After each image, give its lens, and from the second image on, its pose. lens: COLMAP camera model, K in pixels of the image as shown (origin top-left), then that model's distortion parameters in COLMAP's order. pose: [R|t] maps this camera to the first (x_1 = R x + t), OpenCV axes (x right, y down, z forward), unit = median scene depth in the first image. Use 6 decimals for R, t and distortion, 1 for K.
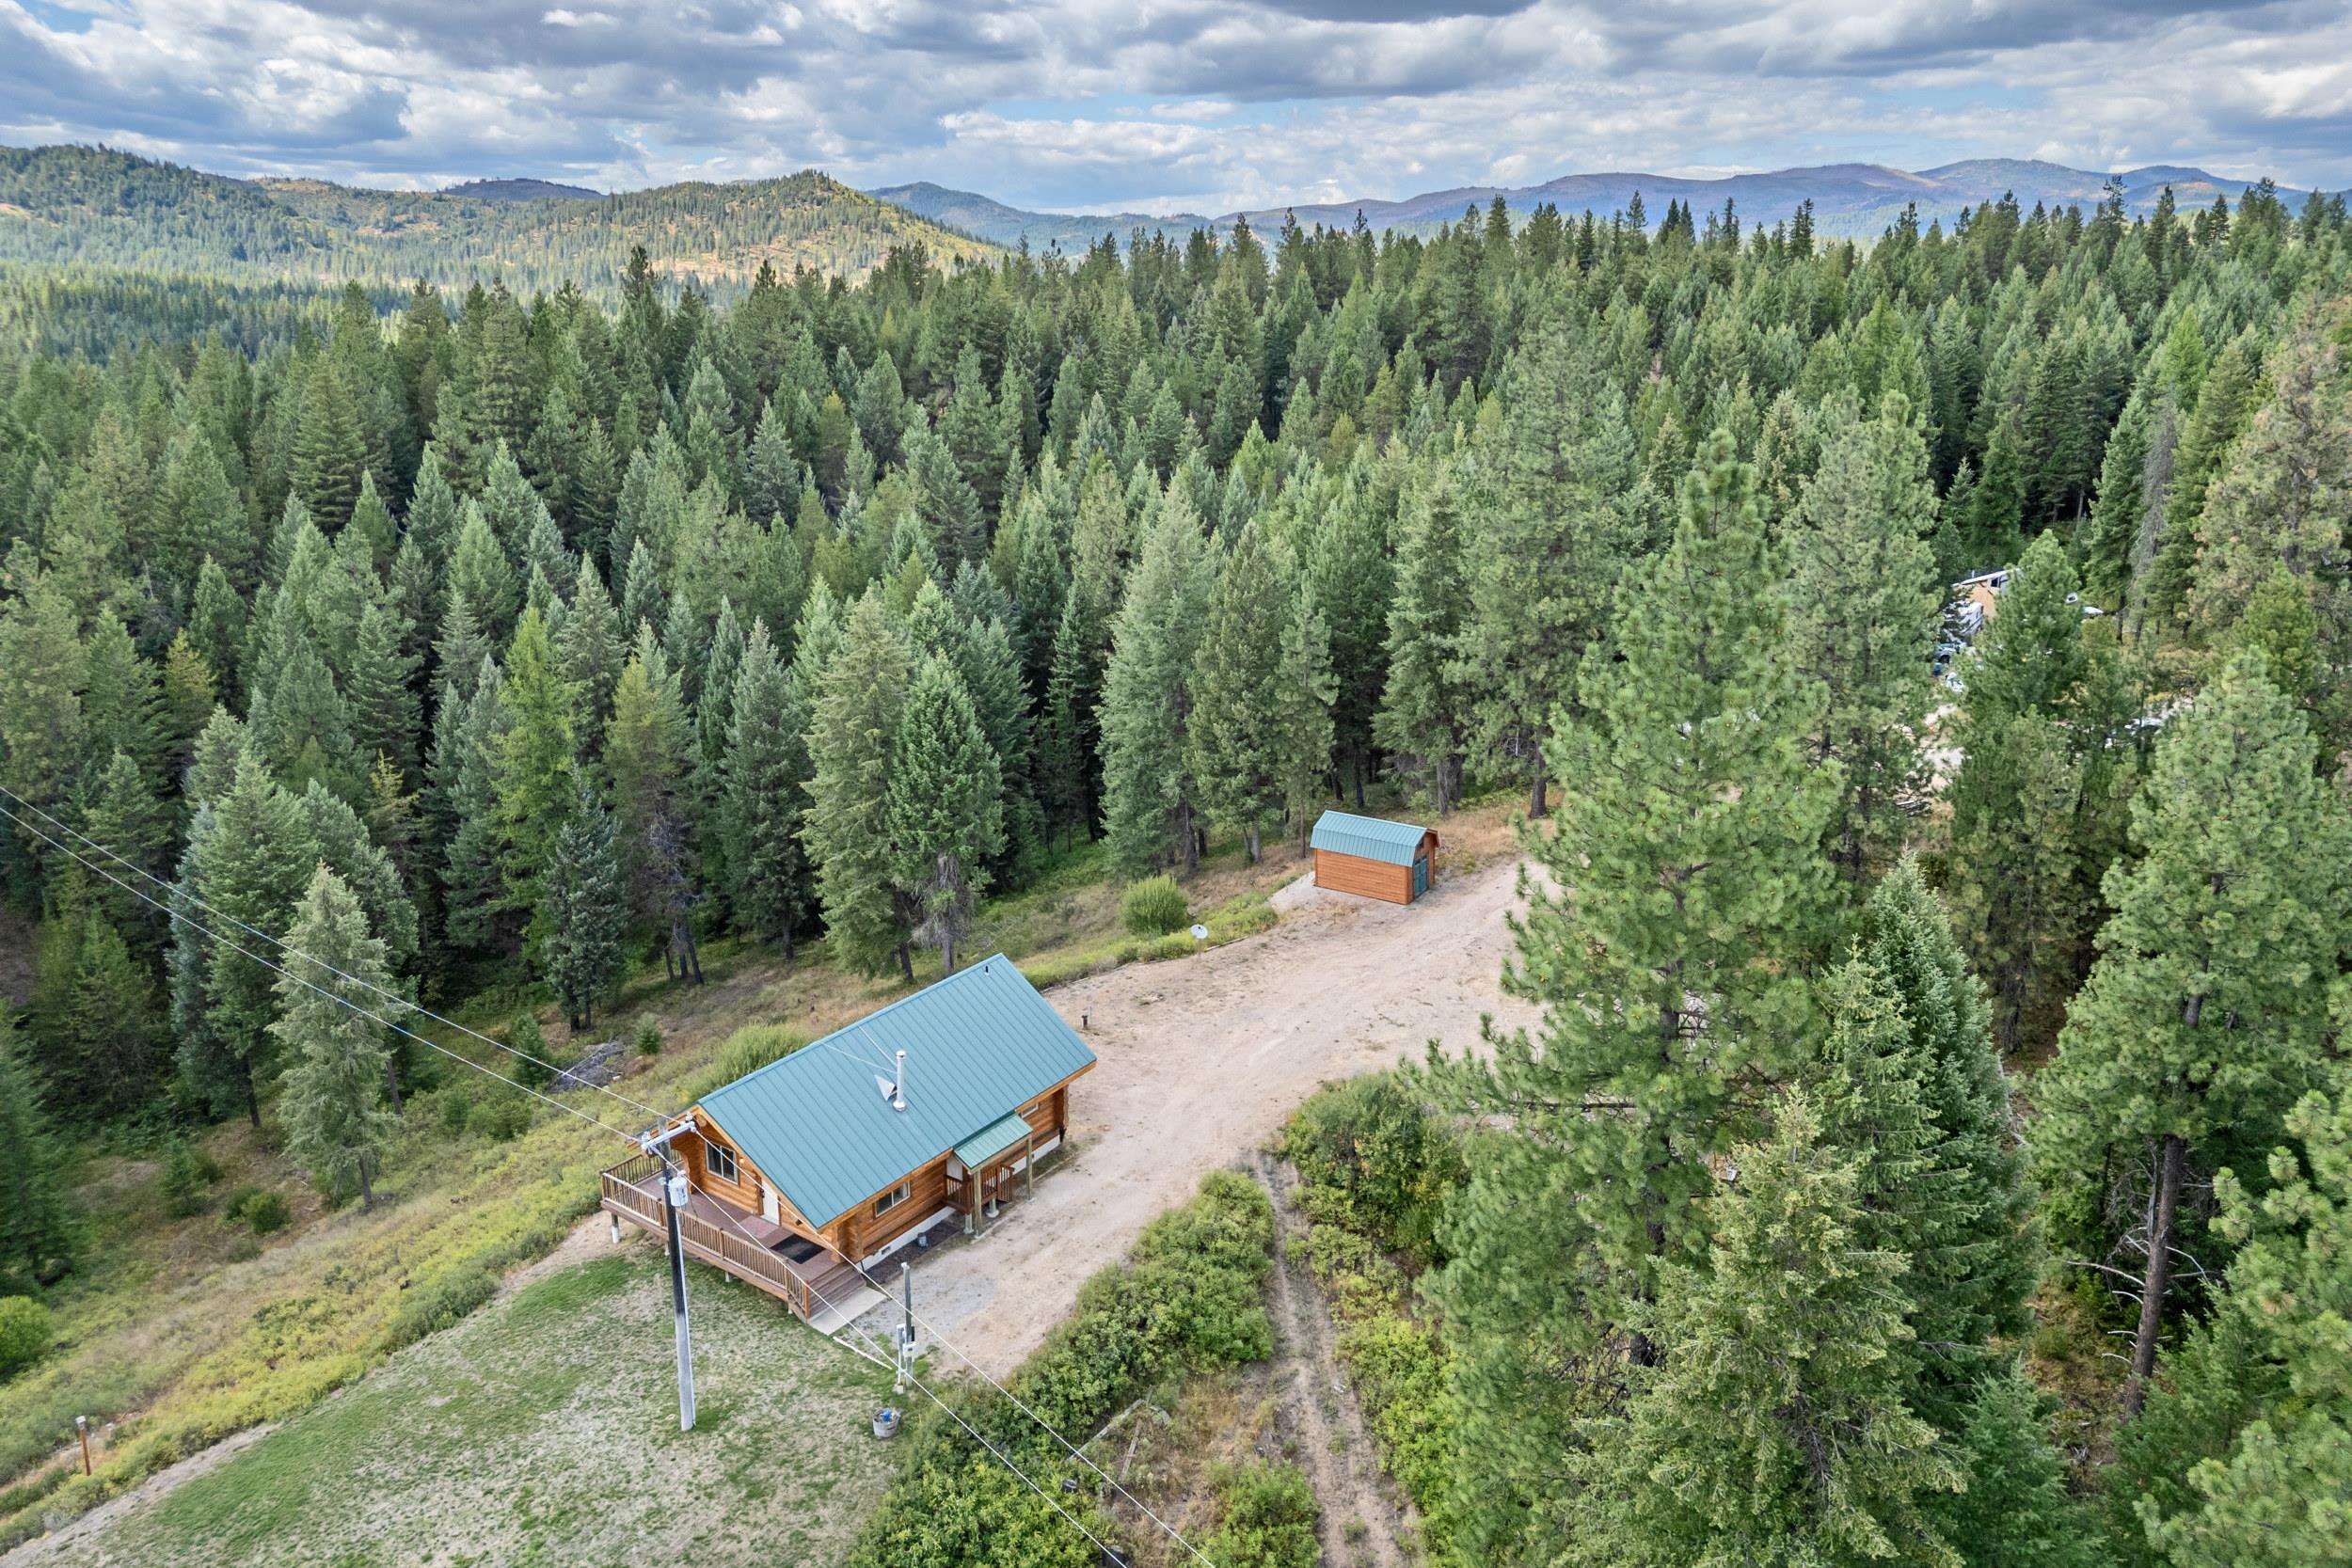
lens RADIAL K [[1662.6, 0, 1177.3], [0, 1662.6, 686.4], [0, 0, 1]] dist [0.090260, -0.102662]
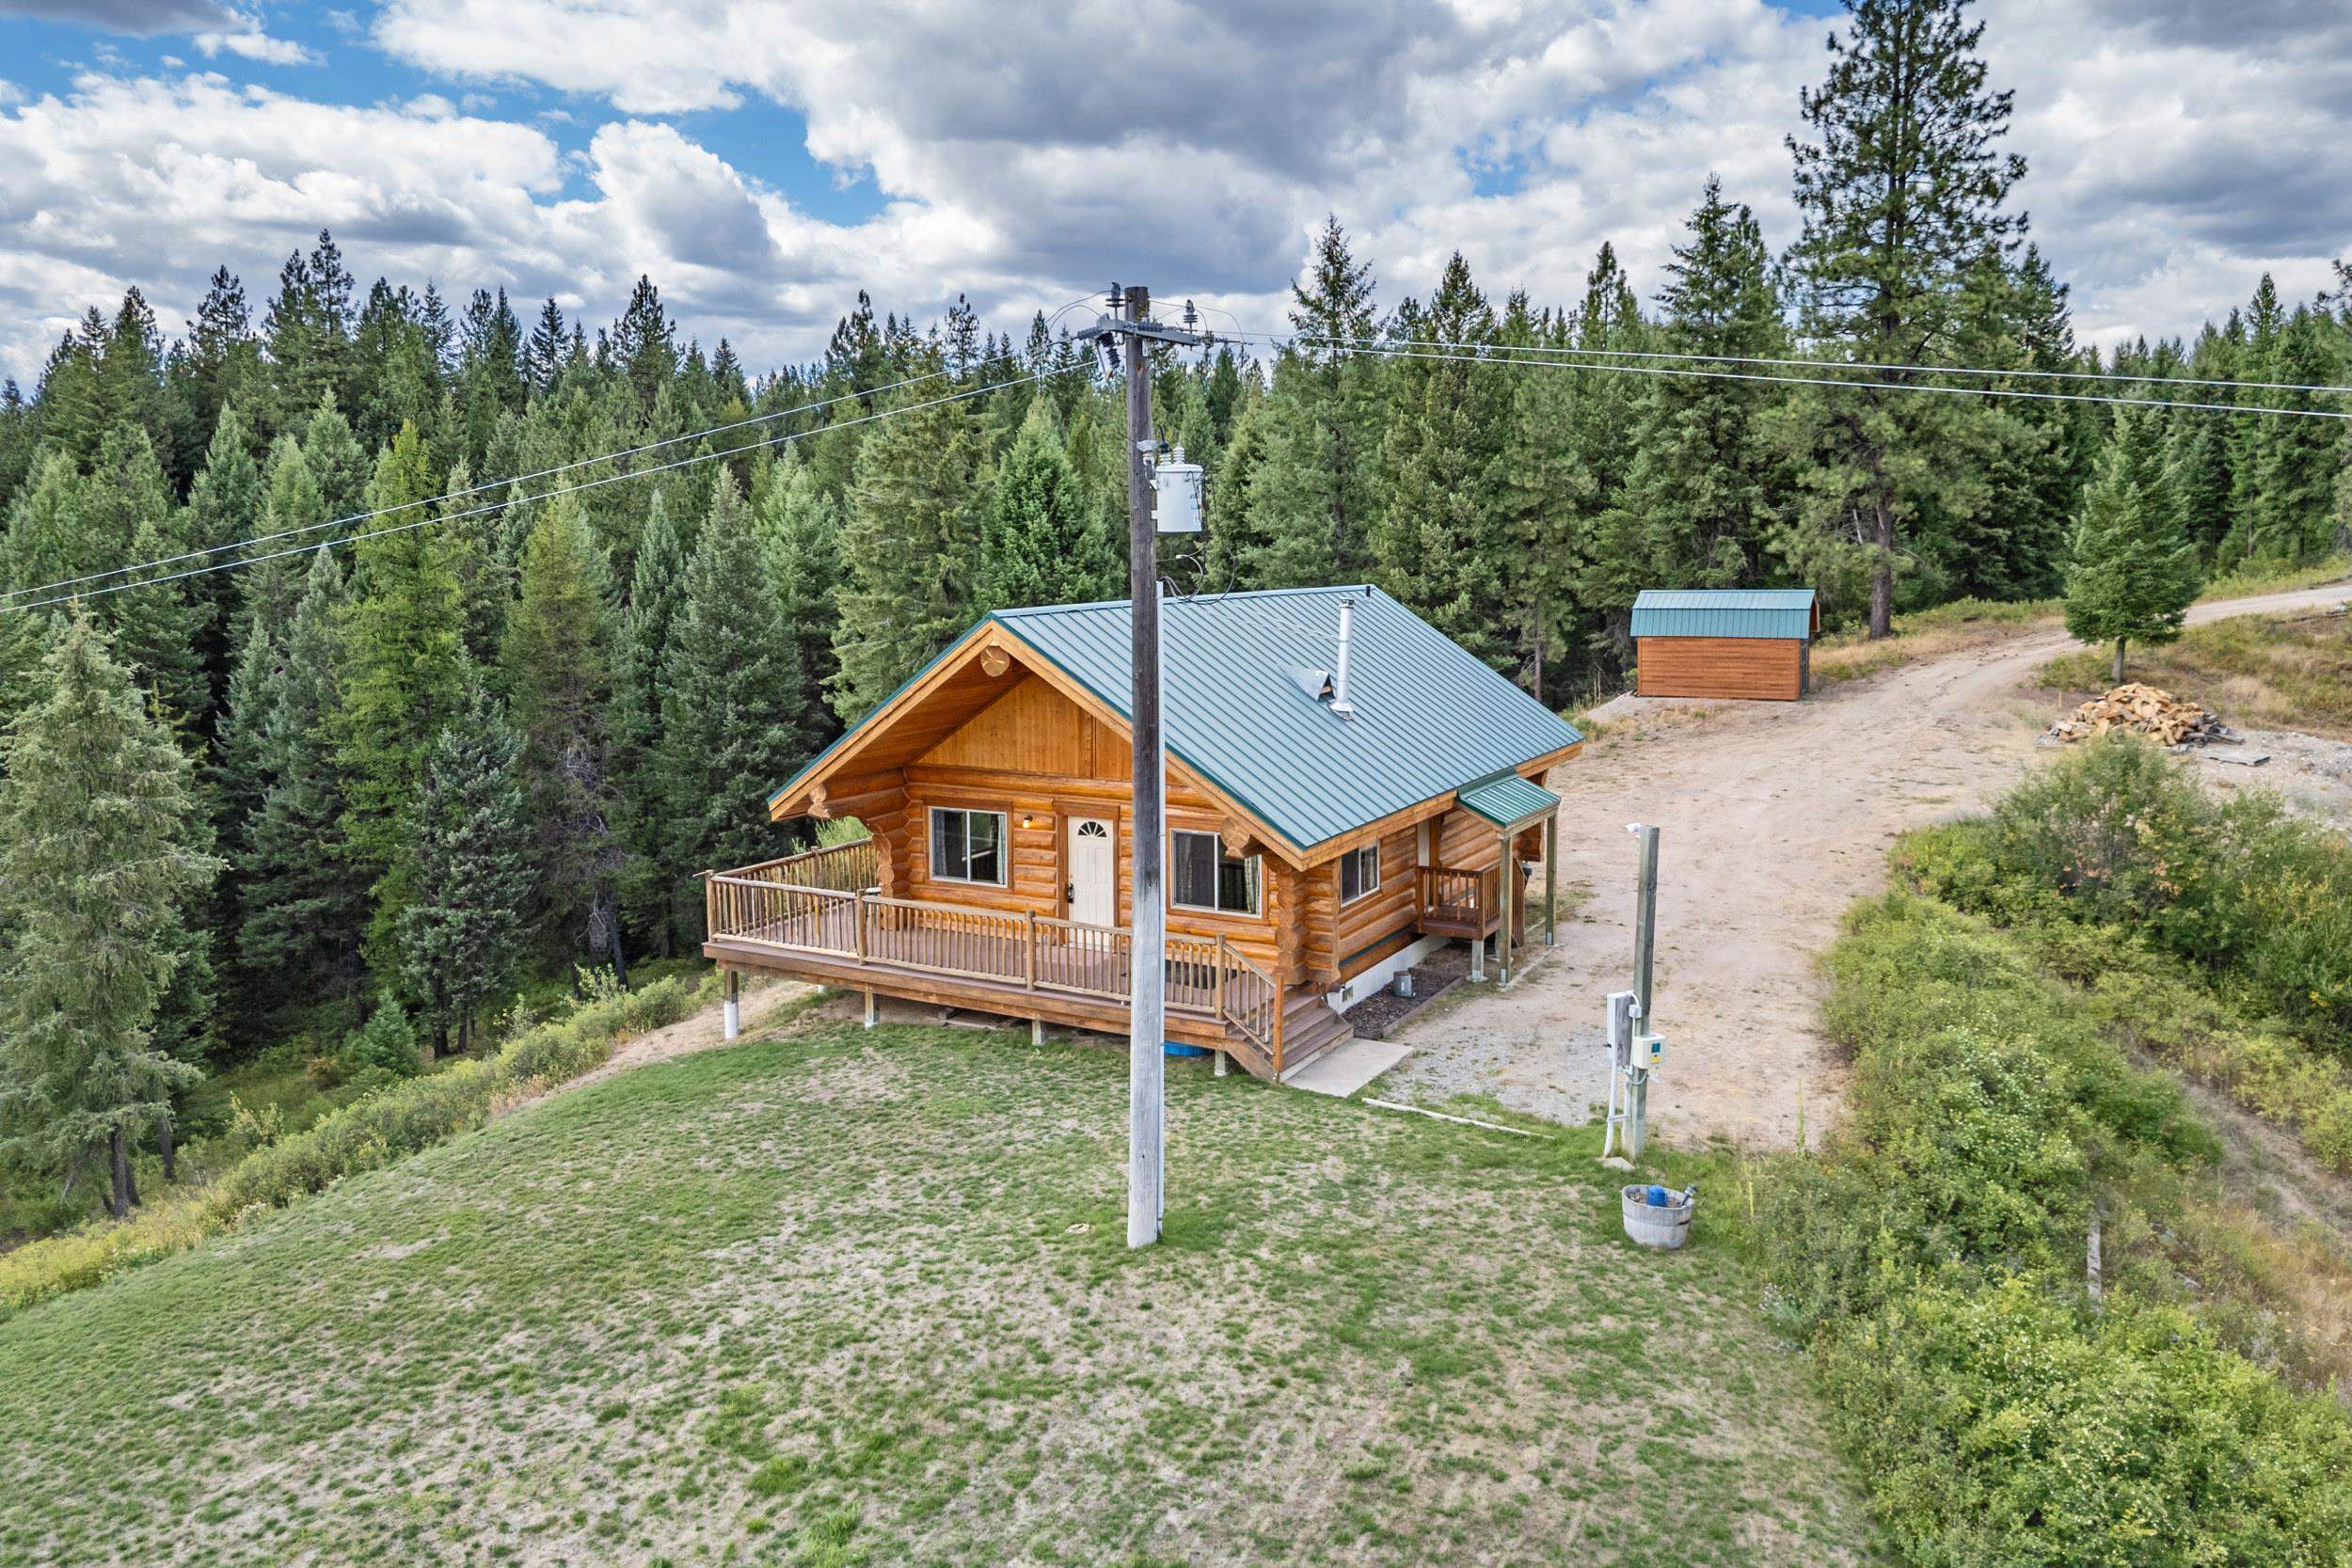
lens RADIAL K [[1662.6, 0, 1177.3], [0, 1662.6, 686.4], [0, 0, 1]] dist [0.090260, -0.102662]
pose [[0.992988, -0.009454, 0.117836, -0.178013], [0.026730, 0.988938, -0.145904, 0.205583], [-0.115153, 0.148030, 0.982256, 0.346088]]
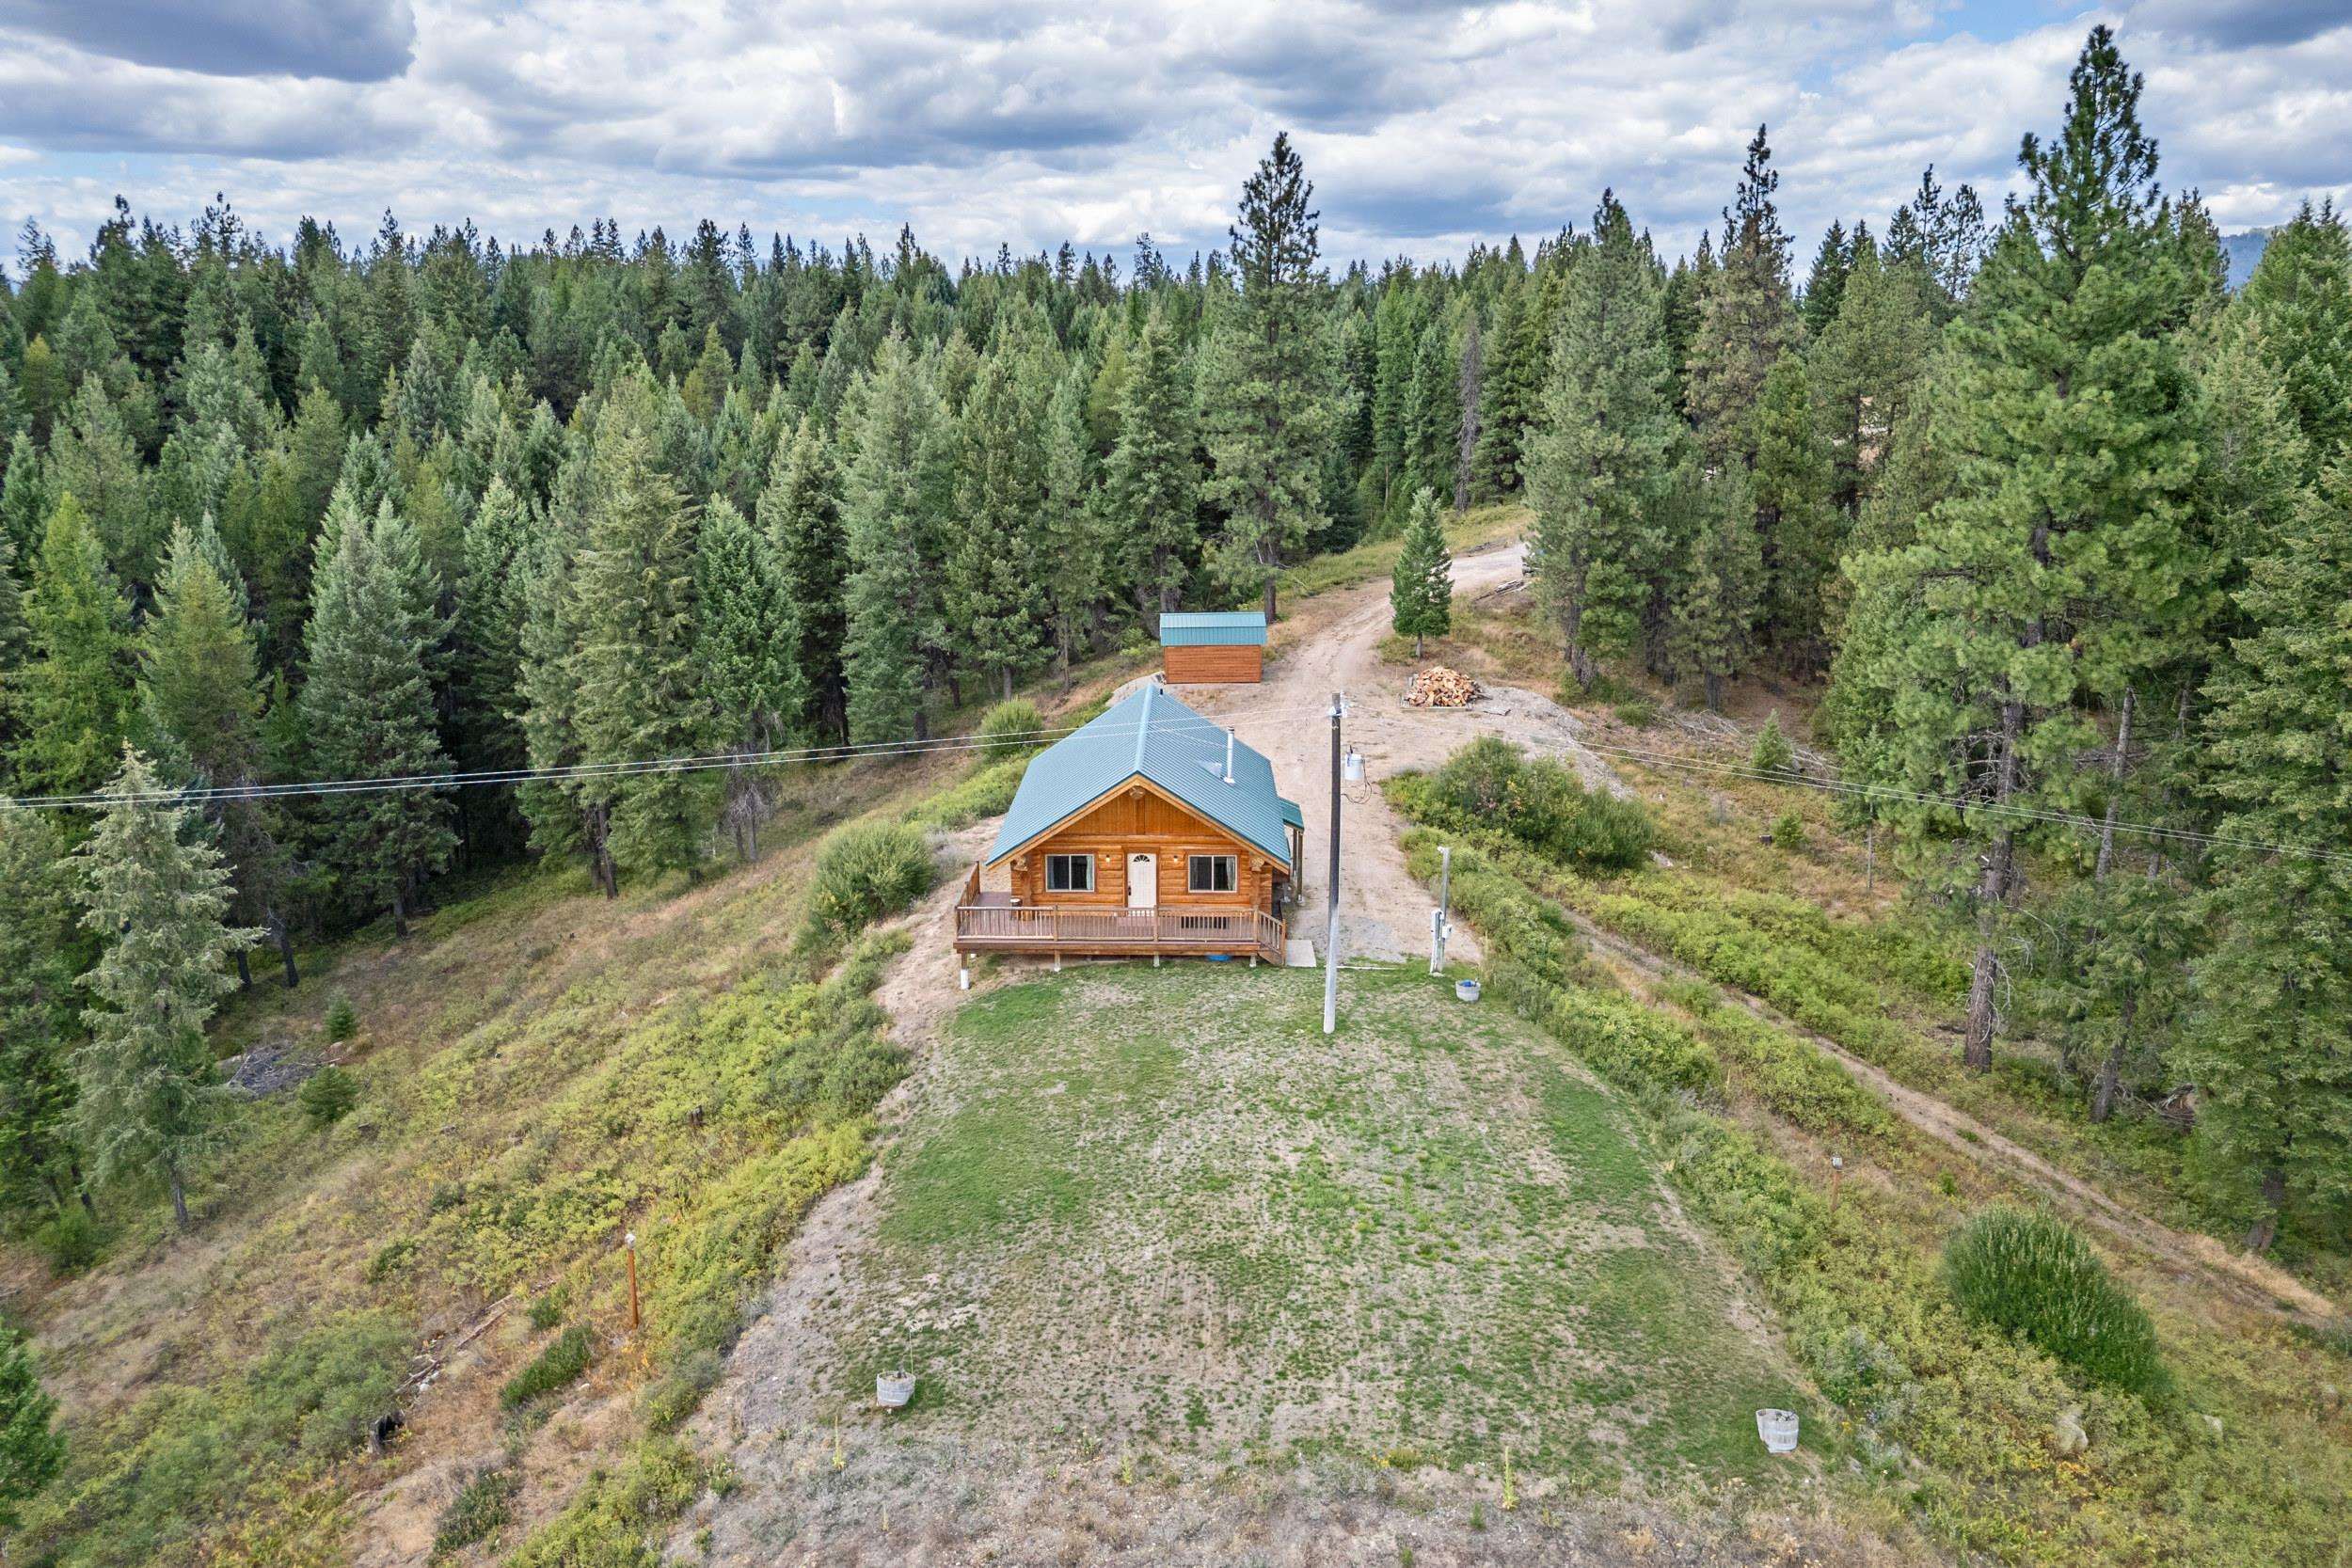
lens RADIAL K [[1662.6, 0, 1177.3], [0, 1662.6, 686.4], [0, 0, 1]] dist [0.090260, -0.102662]
pose [[0.820861, -0.101278, 0.562077, -0.492322], [0.129252, 0.991560, -0.010095, 0.130232], [-0.556311, 0.080936, 0.827024, 0.122279]]
